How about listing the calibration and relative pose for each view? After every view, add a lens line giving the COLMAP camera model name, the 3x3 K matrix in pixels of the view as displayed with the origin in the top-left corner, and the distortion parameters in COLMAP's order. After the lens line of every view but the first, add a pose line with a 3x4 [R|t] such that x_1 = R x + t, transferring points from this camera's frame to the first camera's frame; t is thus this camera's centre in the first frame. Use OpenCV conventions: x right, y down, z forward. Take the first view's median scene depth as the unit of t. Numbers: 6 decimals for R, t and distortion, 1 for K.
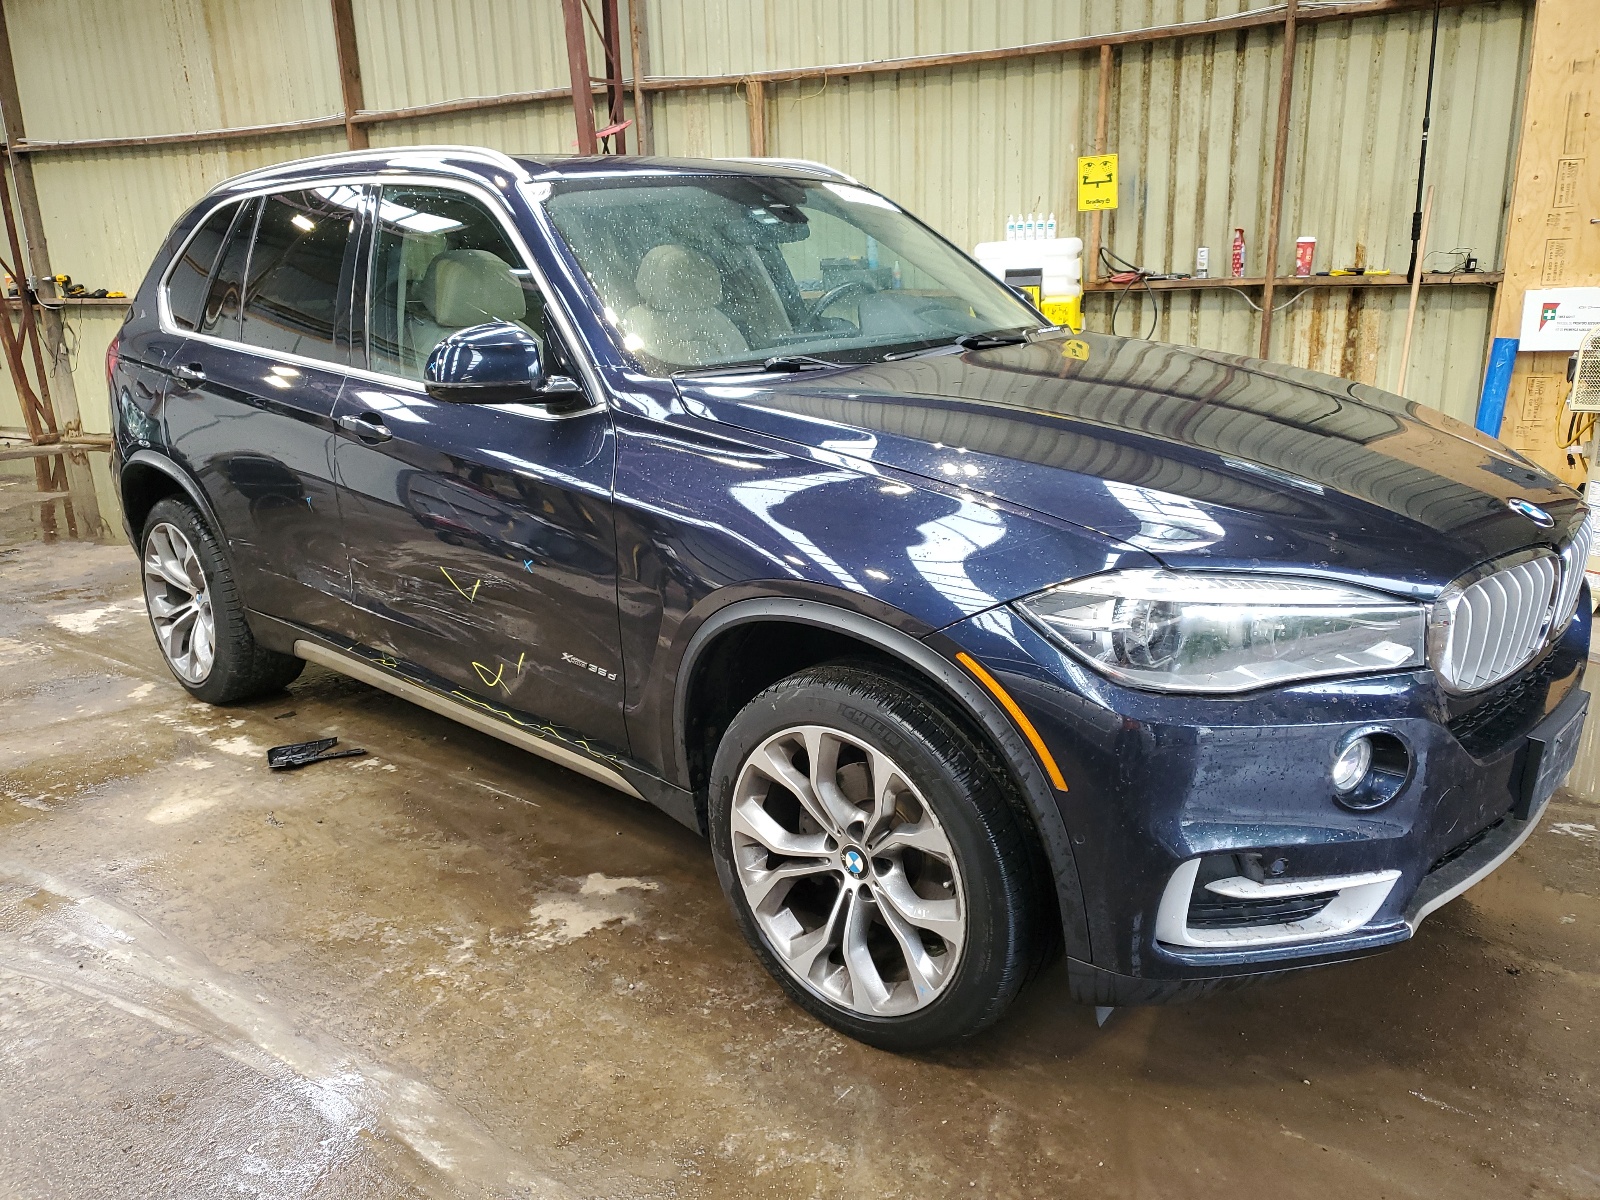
lens RADIAL K [[1235.9, 0, 796.5], [0, 1235.9, 597.7], [0, 0, 1]] dist [0.002695, 0.006822]
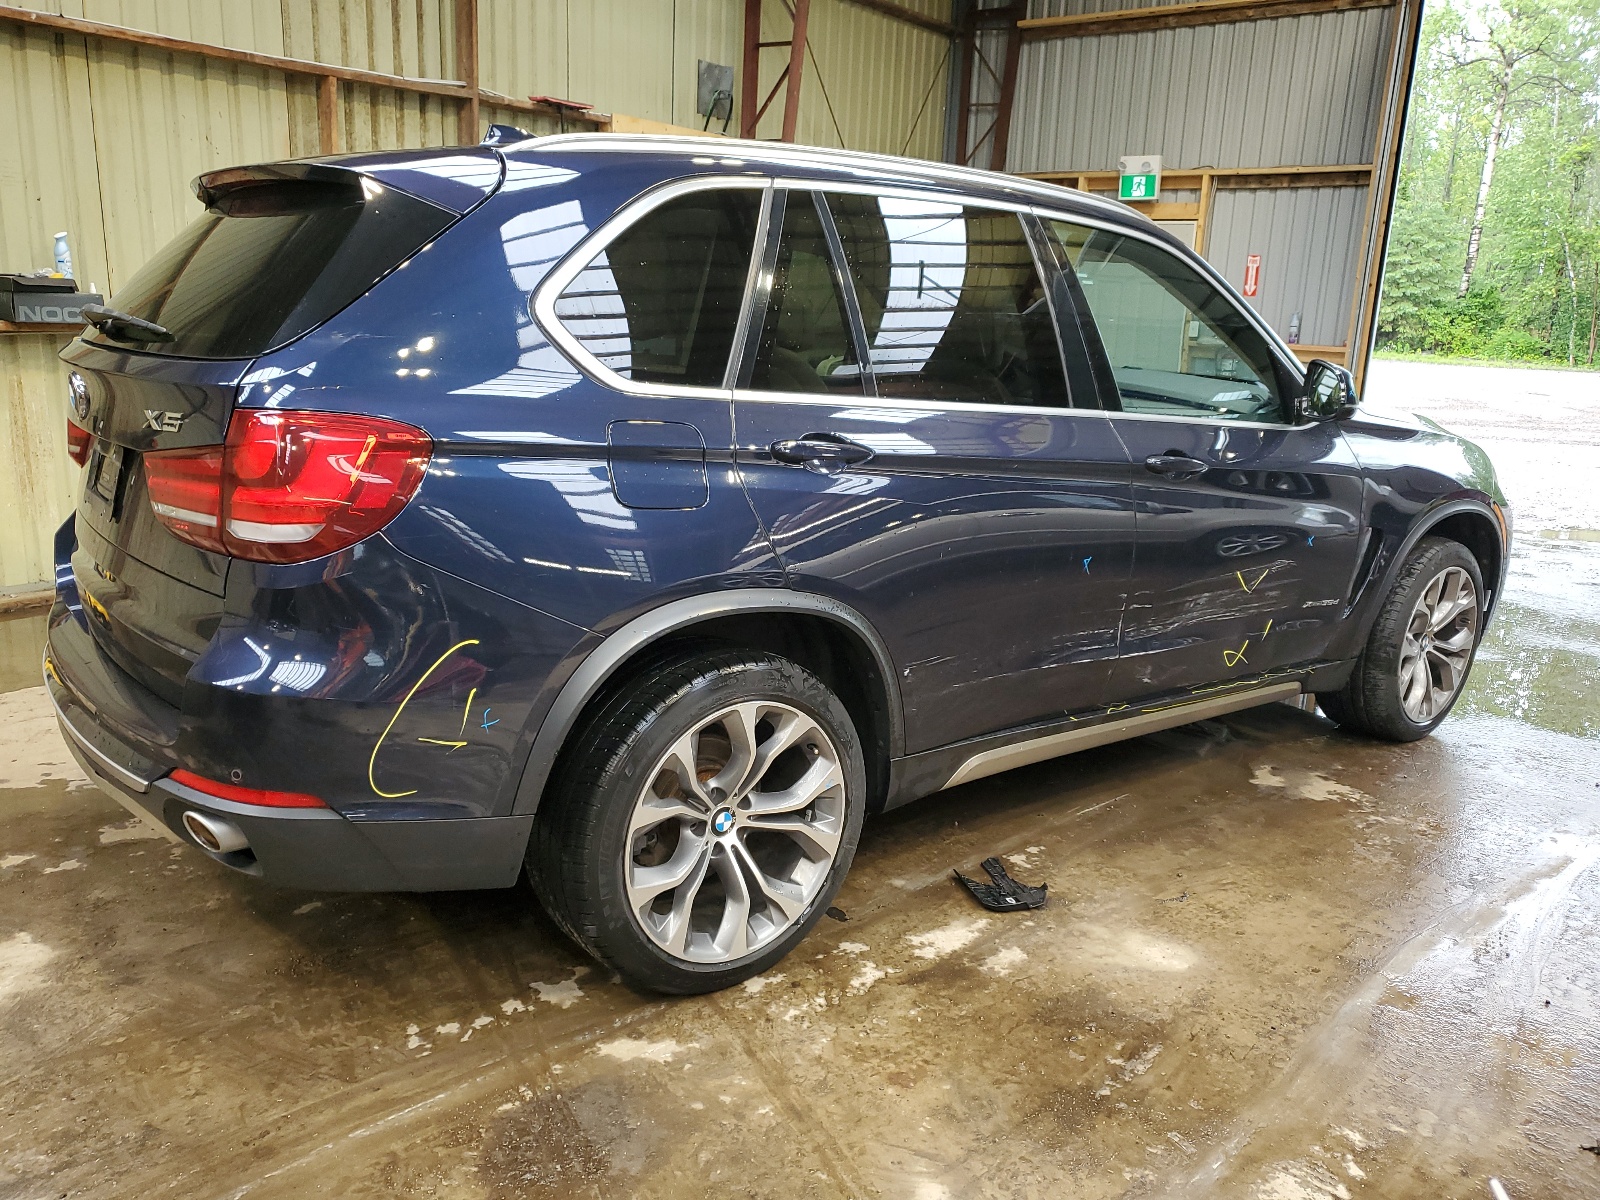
lens RADIAL K [[1235.9, 0, 796.5], [0, 1235.9, 597.7], [0, 0, 1]] dist [0.002695, 0.006822]
pose [[0.180126, -0.190013, 0.965116, -1.083620], [0.229539, 0.962196, 0.146598, -0.190910], [-0.956487, 0.195126, 0.216932, 0.849860]]
